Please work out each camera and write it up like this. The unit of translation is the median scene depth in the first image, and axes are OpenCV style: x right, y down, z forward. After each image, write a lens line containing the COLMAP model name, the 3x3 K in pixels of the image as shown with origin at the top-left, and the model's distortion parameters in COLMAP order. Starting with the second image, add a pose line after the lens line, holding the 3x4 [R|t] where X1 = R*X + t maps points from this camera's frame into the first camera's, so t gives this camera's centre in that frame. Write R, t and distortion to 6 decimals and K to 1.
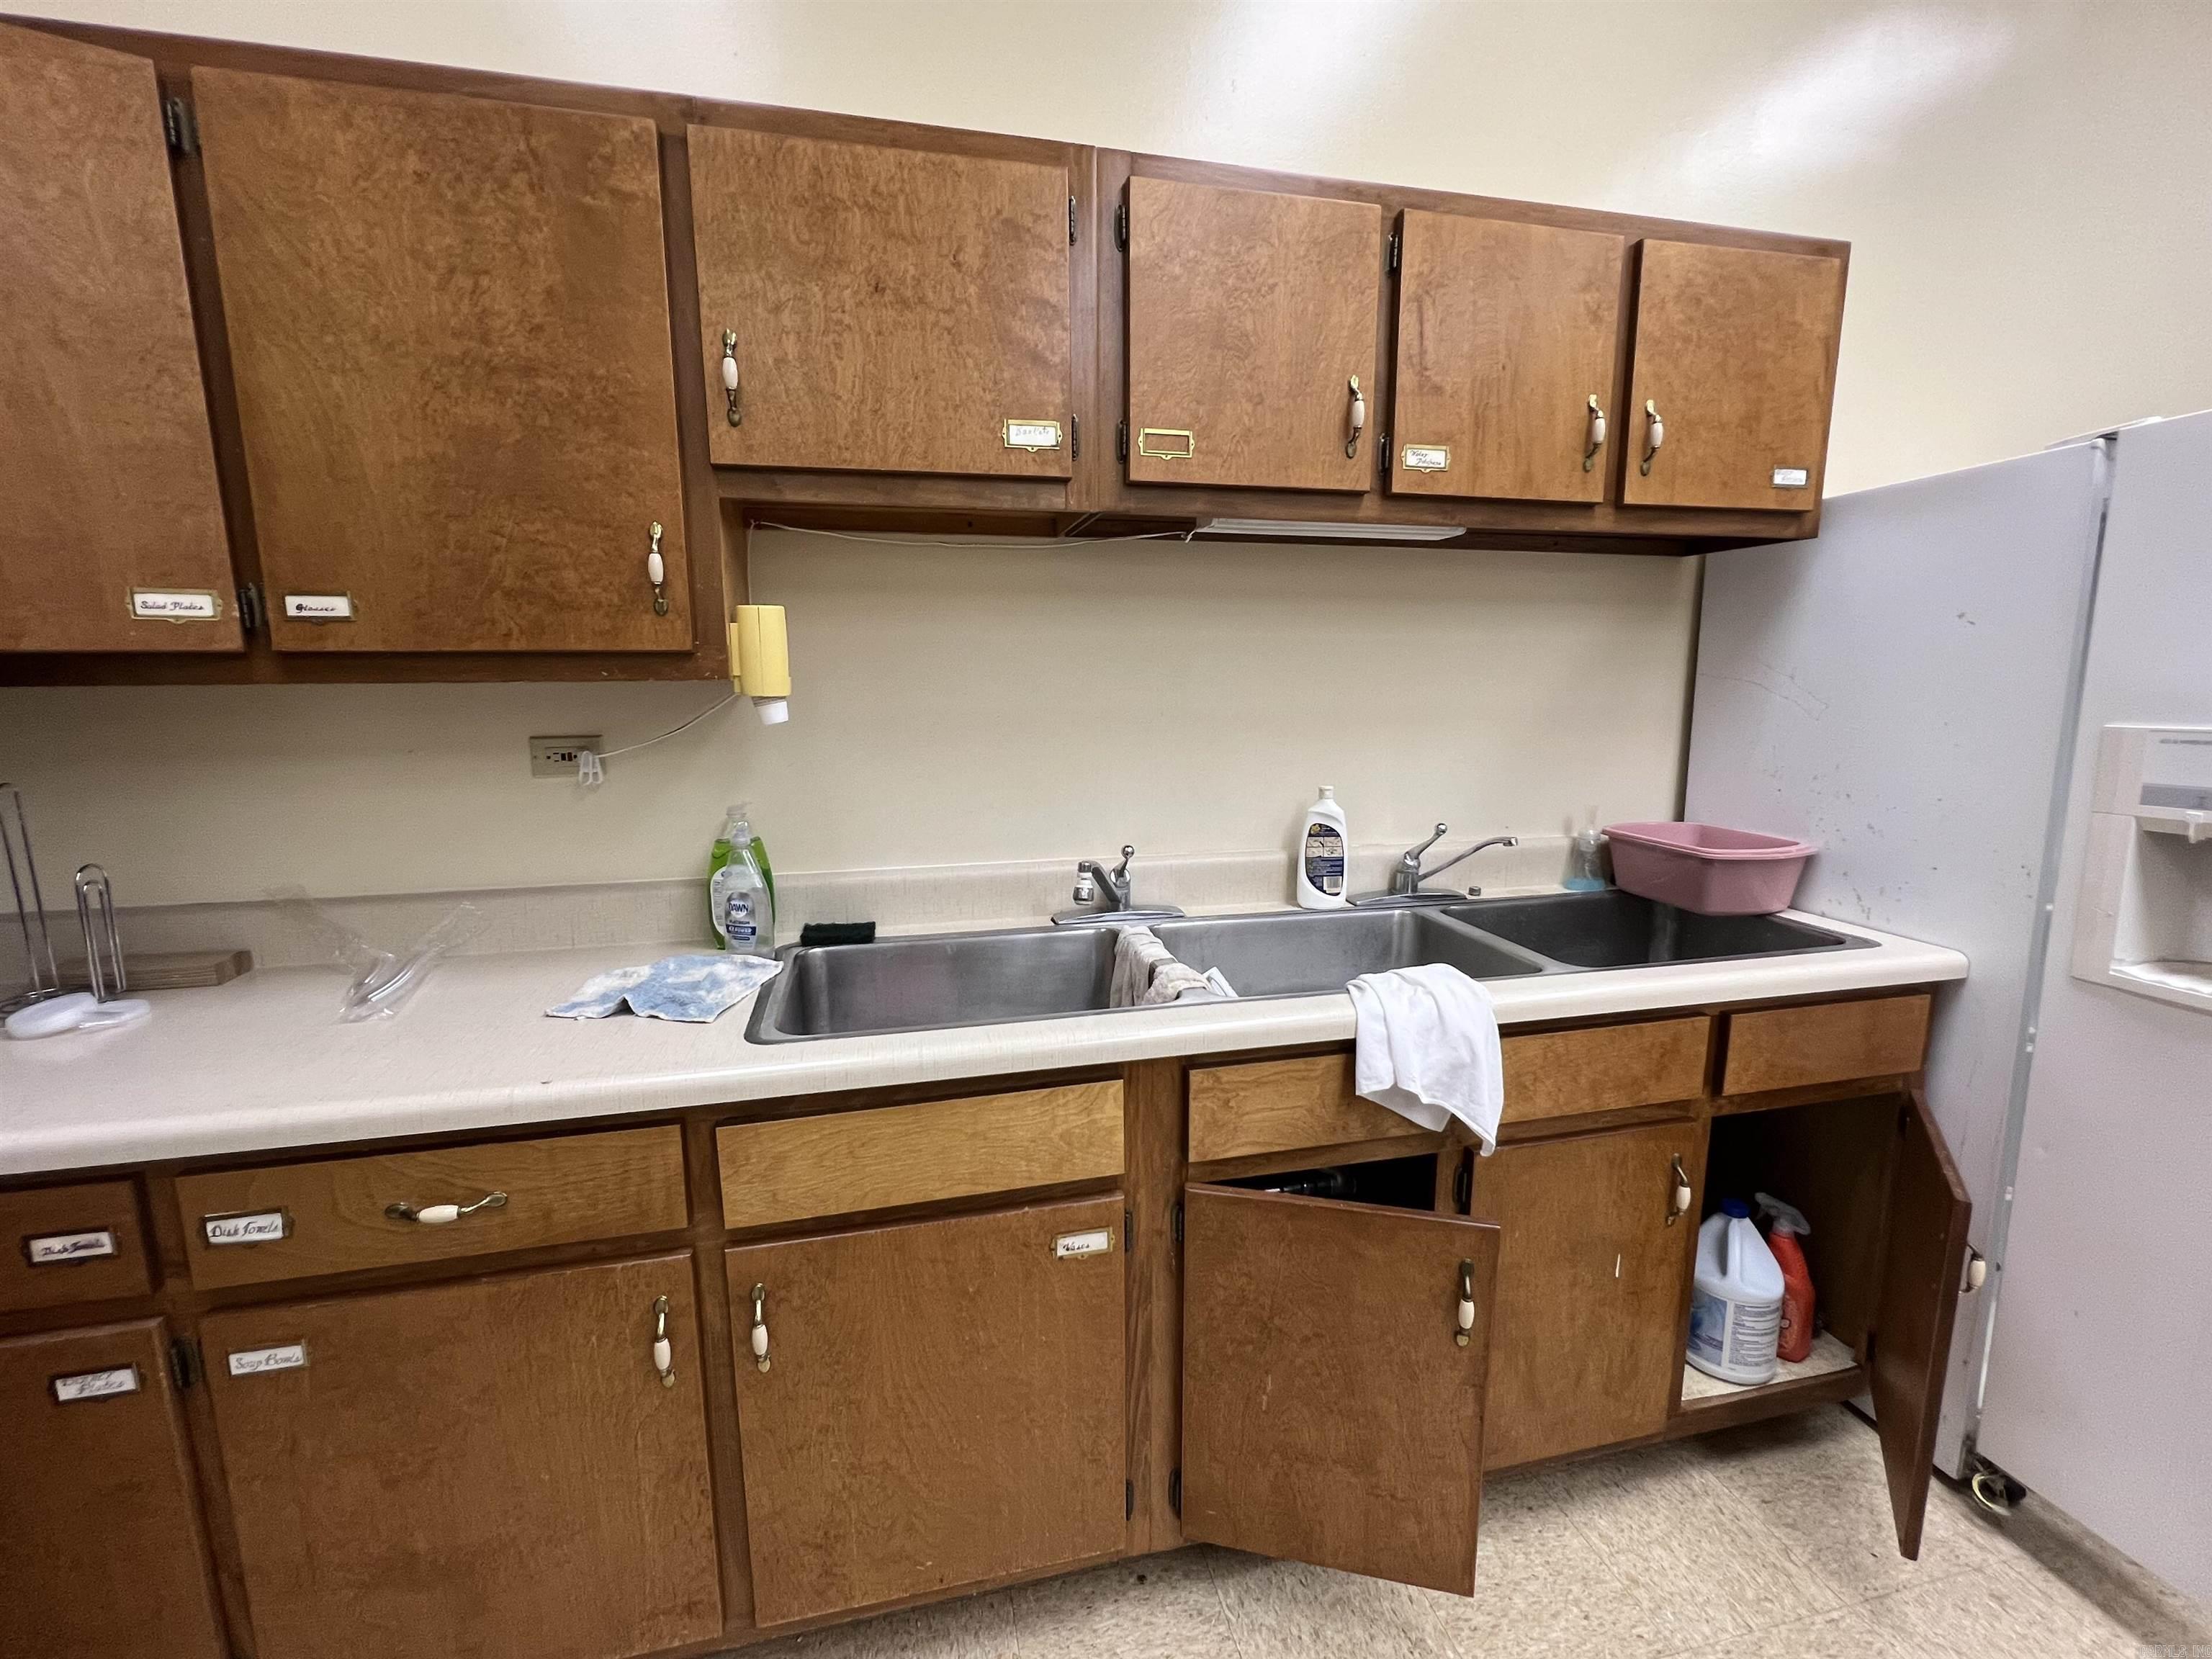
lens RADIAL K [[939.1, 0, 1098.7], [0, 939.1, 823.9], [0, 0, 1]] dist [-0.003053, 0.000233]
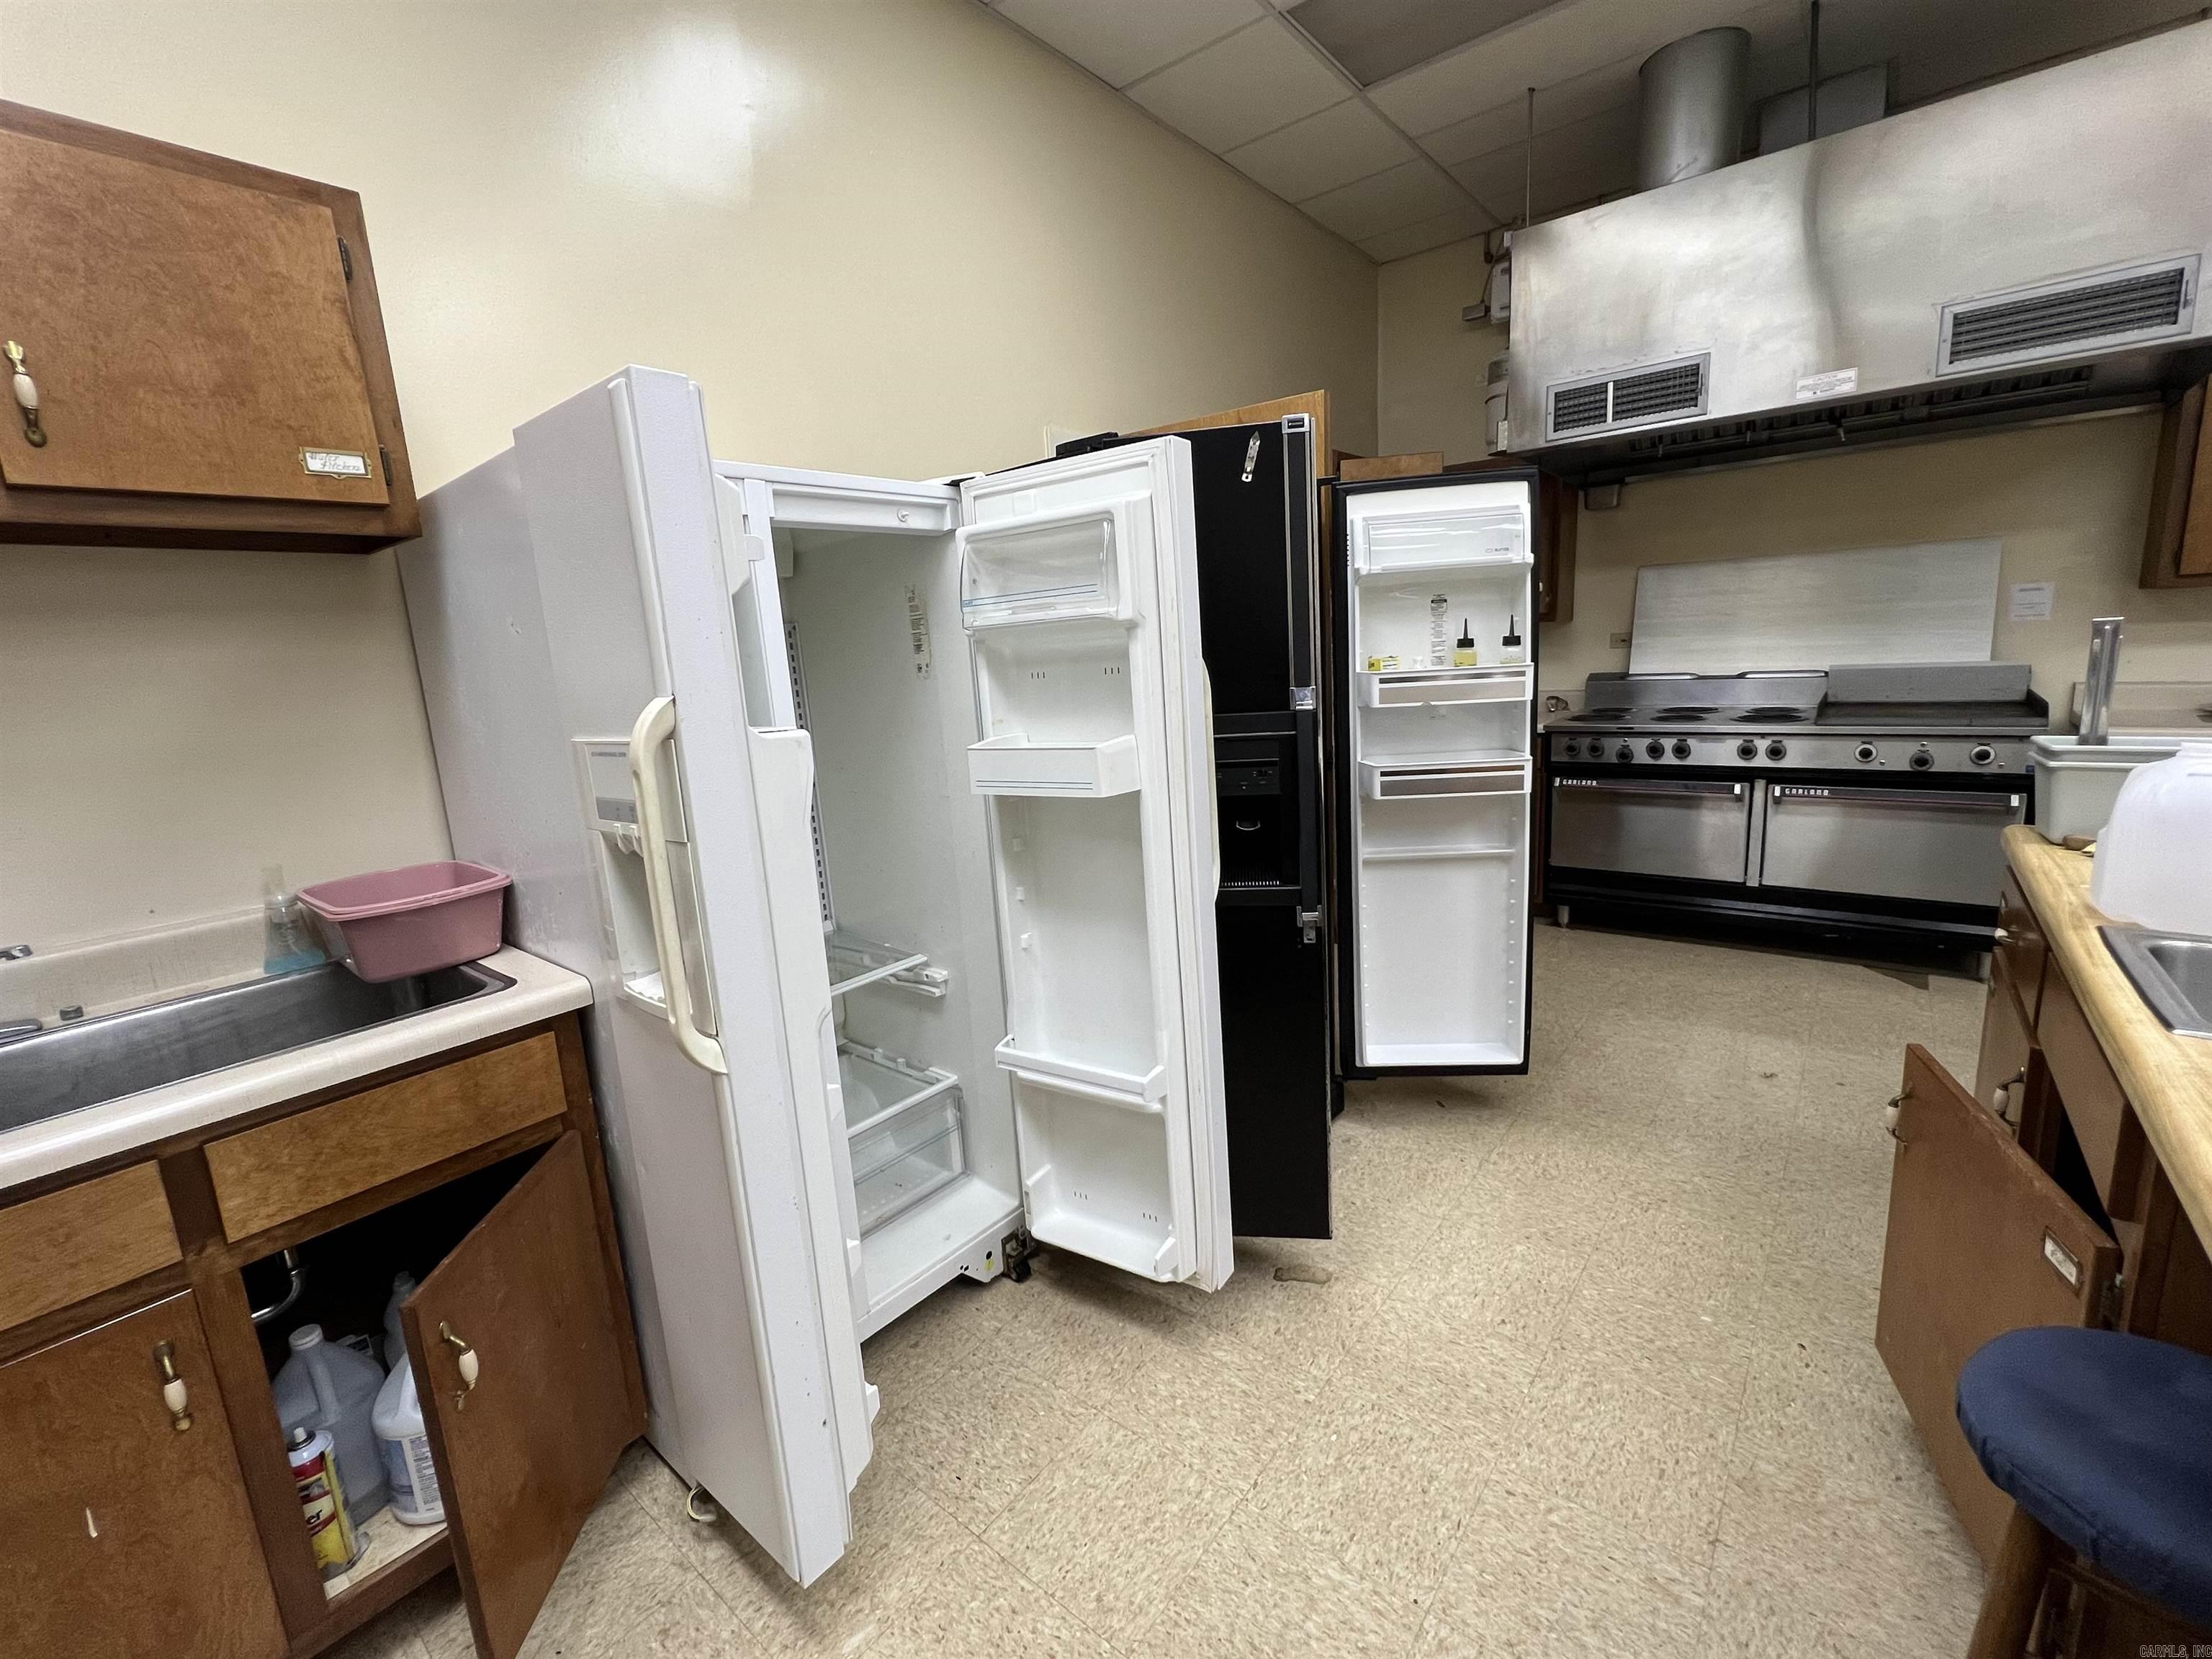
lens RADIAL K [[939.1, 0, 1098.7], [0, 939.1, 823.9], [0, 0, 1]] dist [-0.003053, 0.000233]
pose [[0.787970, -0.157744, 0.595164, 0.743181], [0.151145, 0.986604, 0.061384, 0.003453], [-0.596874, 0.041587, 0.801256, -0.076595]]
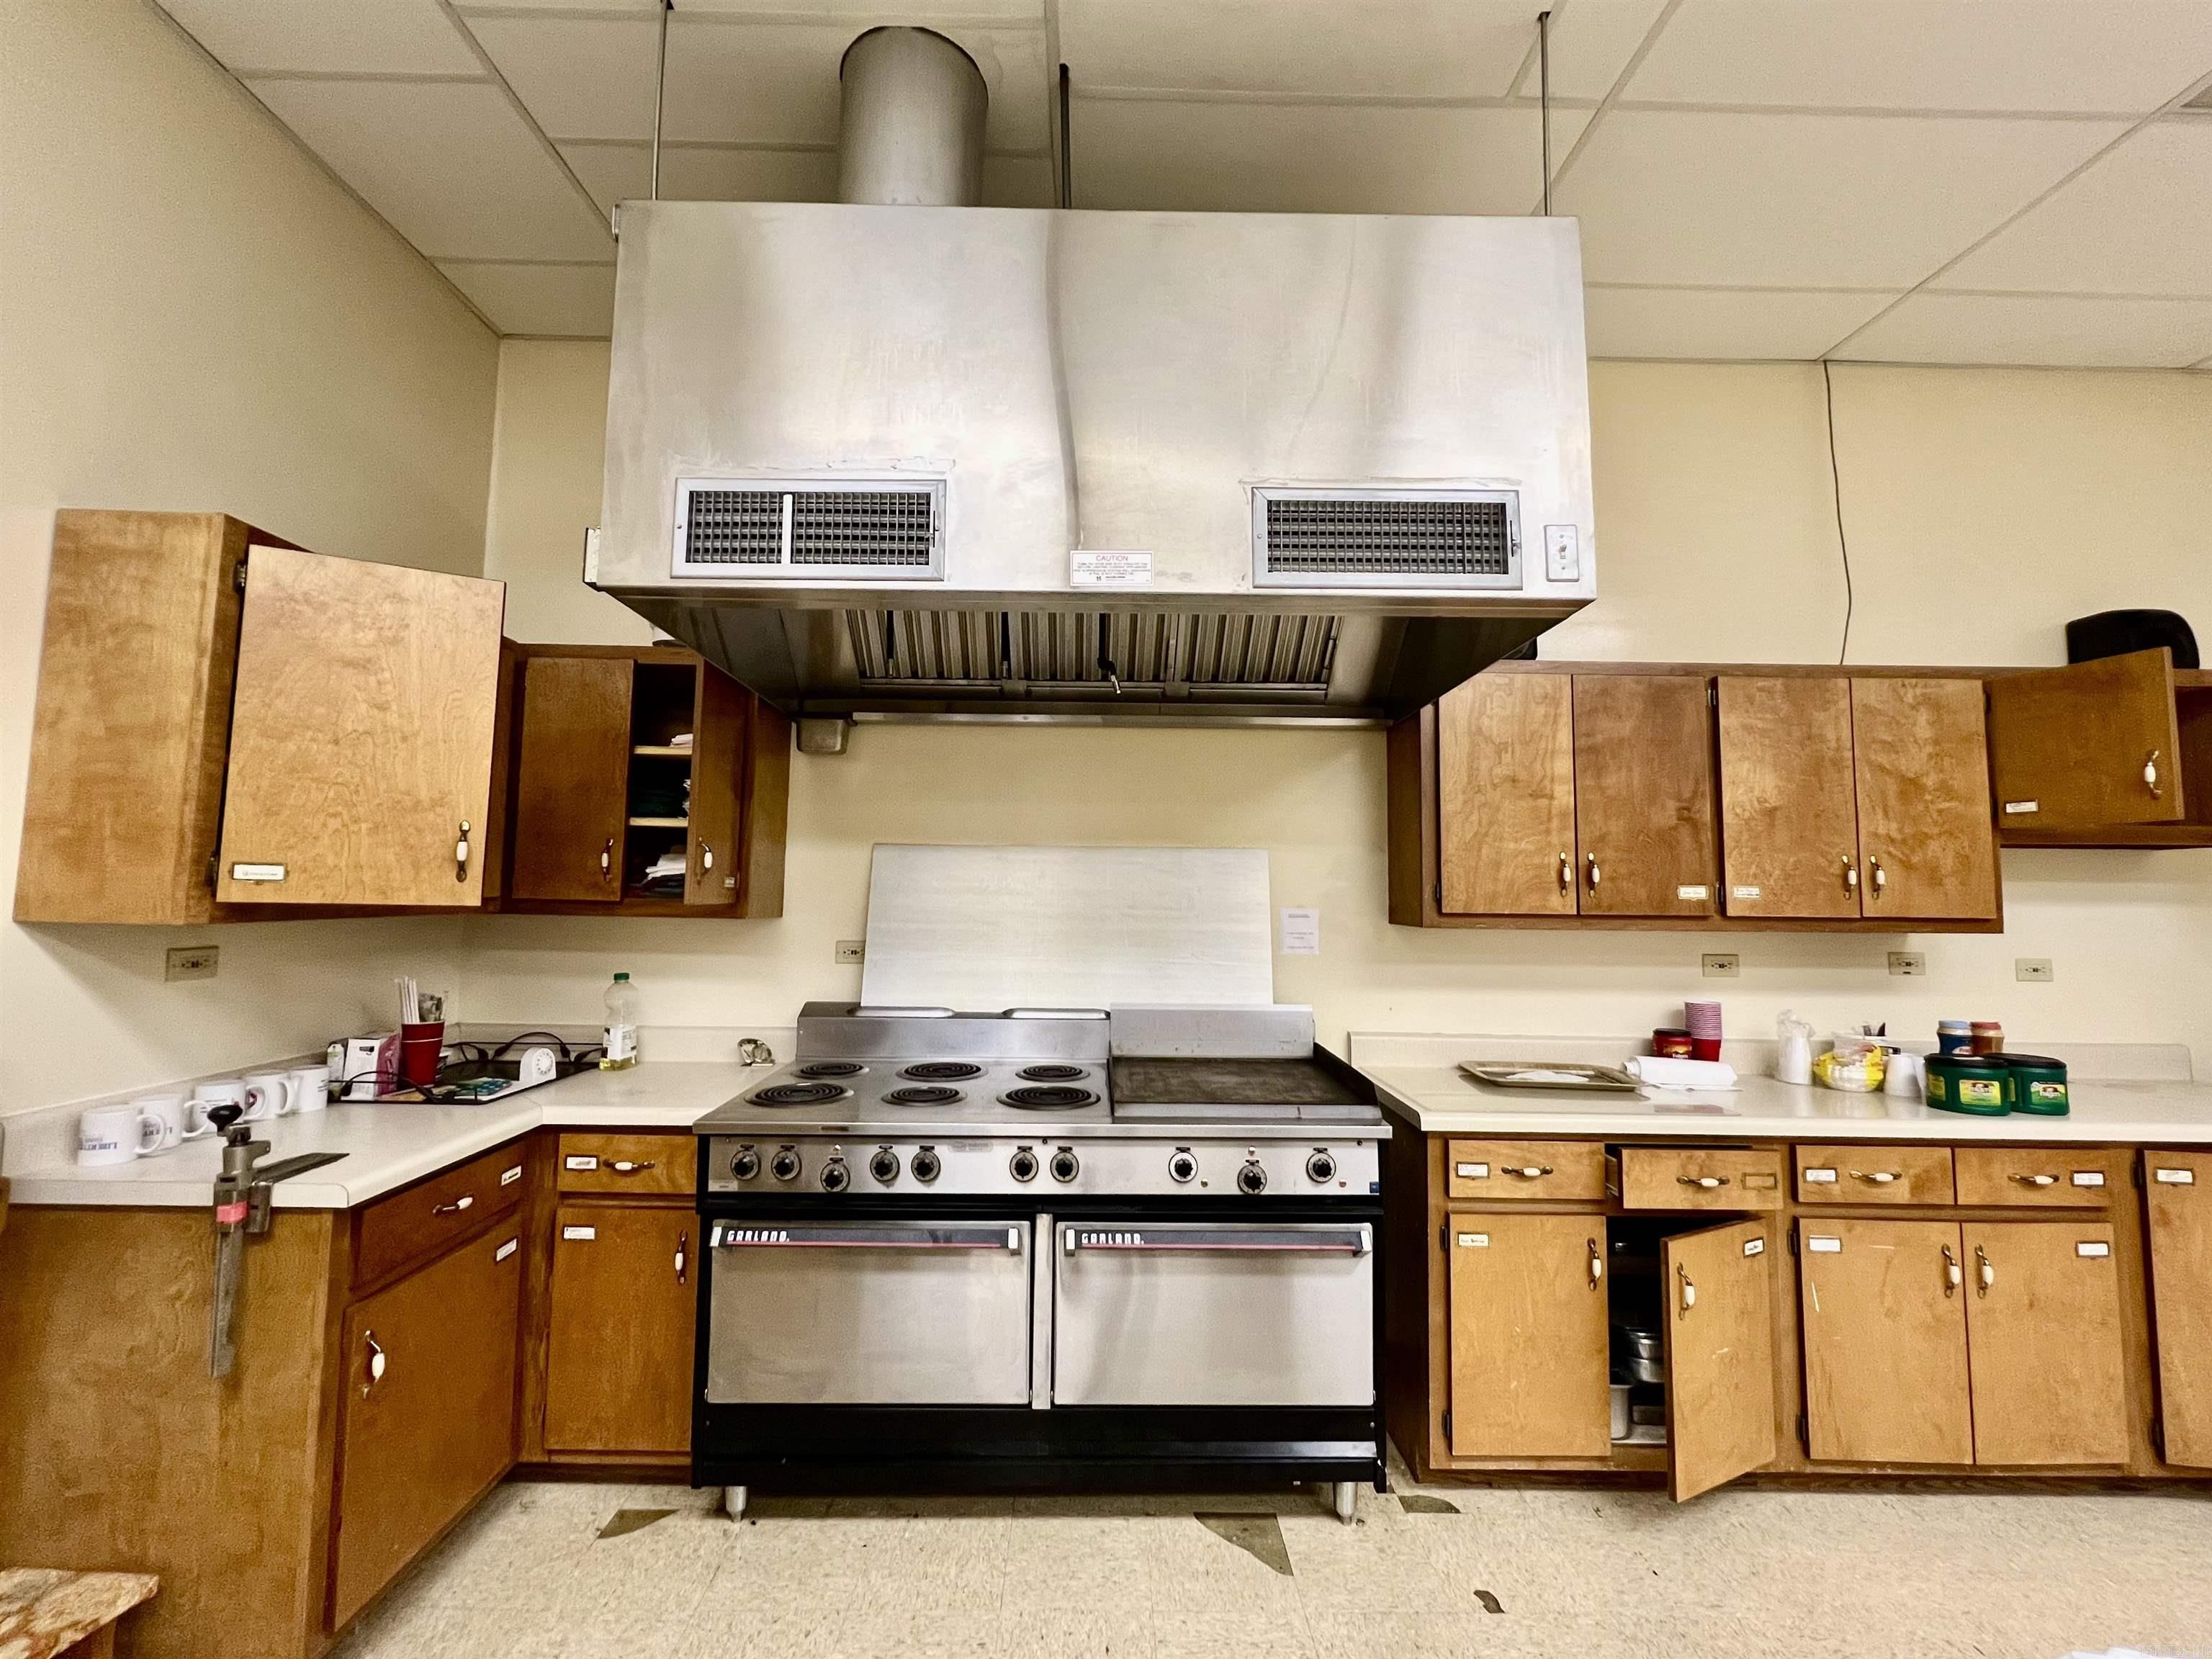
lens RADIAL K [[939.1, 0, 1098.7], [0, 939.1, 823.9], [0, 0, 1]] dist [-0.003053, 0.000233]
pose [[0.210574, 0.077085, 0.974534, 3.328697], [0.140240, 0.984193, -0.108152, -0.220932], [-0.967466, 0.159443, 0.196435, 0.781844]]
